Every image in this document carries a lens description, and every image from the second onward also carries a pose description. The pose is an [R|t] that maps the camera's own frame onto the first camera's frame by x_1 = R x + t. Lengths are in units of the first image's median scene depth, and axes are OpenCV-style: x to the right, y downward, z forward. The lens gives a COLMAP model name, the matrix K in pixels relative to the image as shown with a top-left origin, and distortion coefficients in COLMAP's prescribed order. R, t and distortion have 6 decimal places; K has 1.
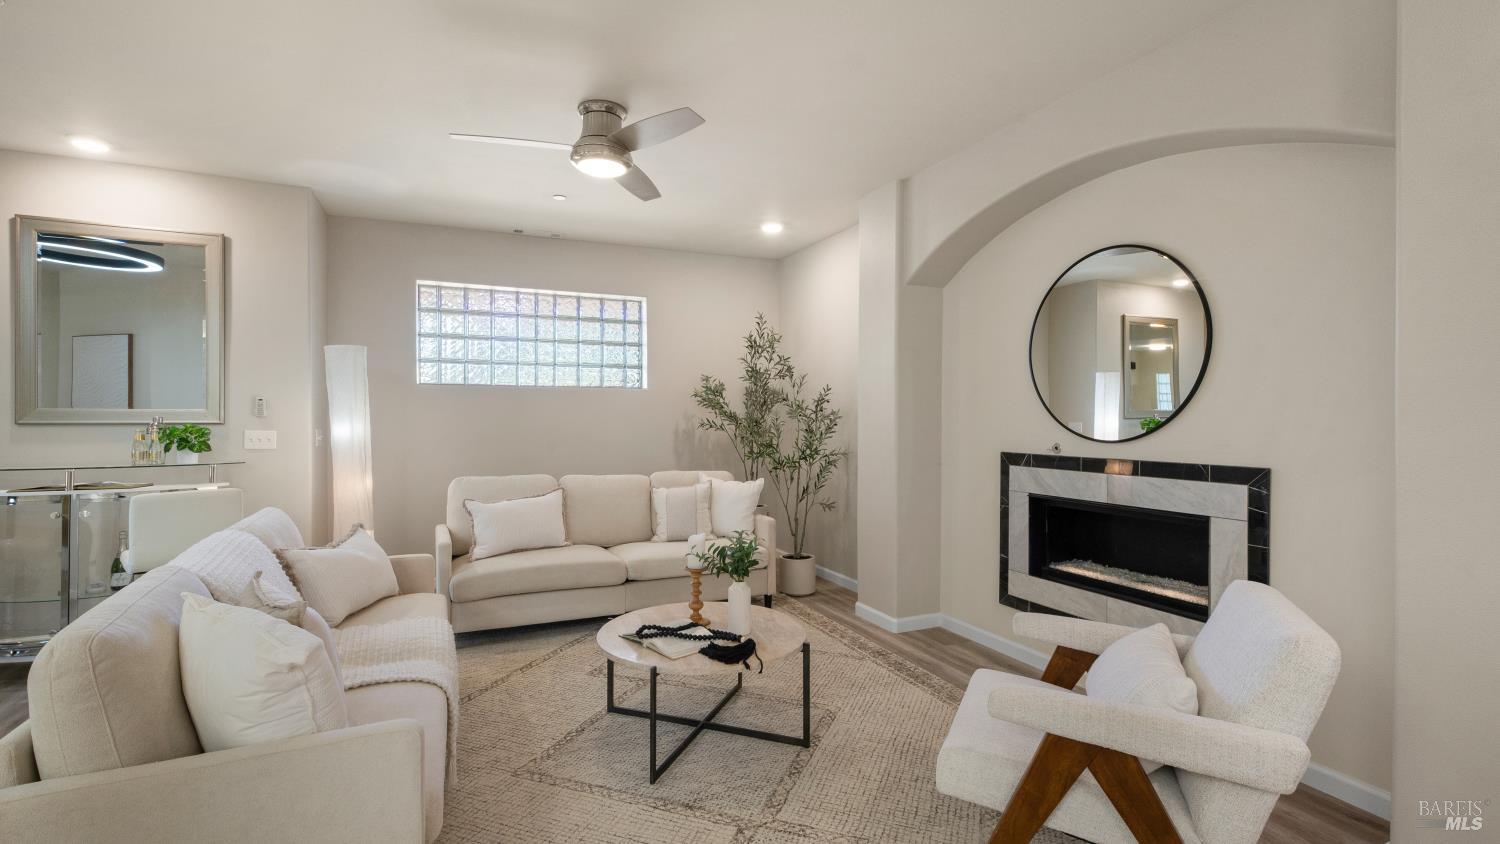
lens RADIAL K [[678.1, 0, 737.0], [0, 678.1, 425.5], [0, 0, 1]] dist [0.011547, -0.000639]
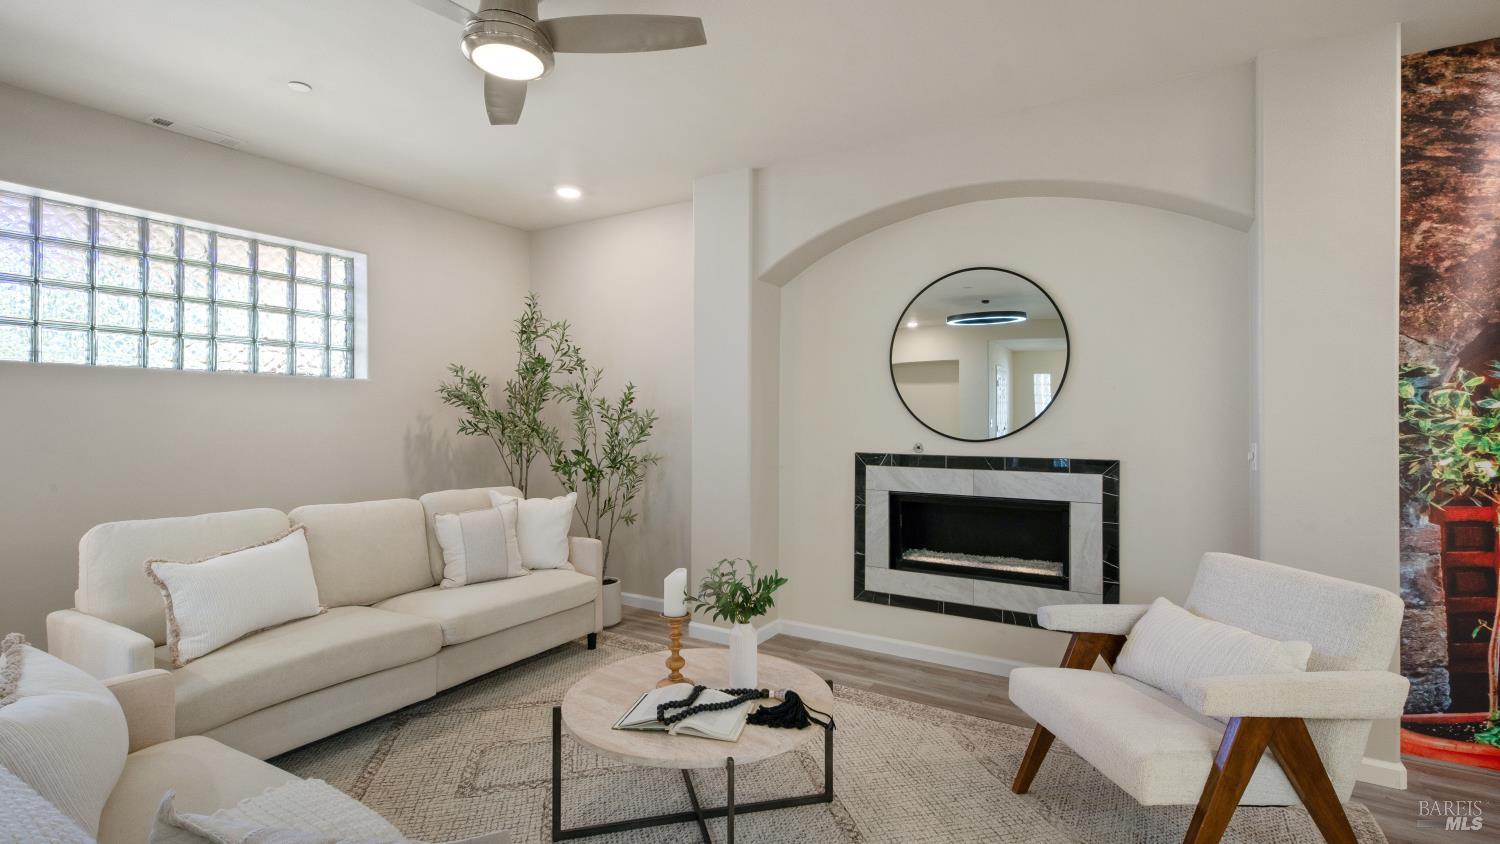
lens RADIAL K [[689.2, 0, 743.6], [0, 689.2, 422.8], [0, 0, 1]] dist [0.003786, -0.000281]
pose [[0.819641, -0.004862, 0.572857, -0.347264], [0.006932, 0.999975, -0.001433, -0.005728], [-0.572836, 0.005145, 0.819654, 0.241702]]
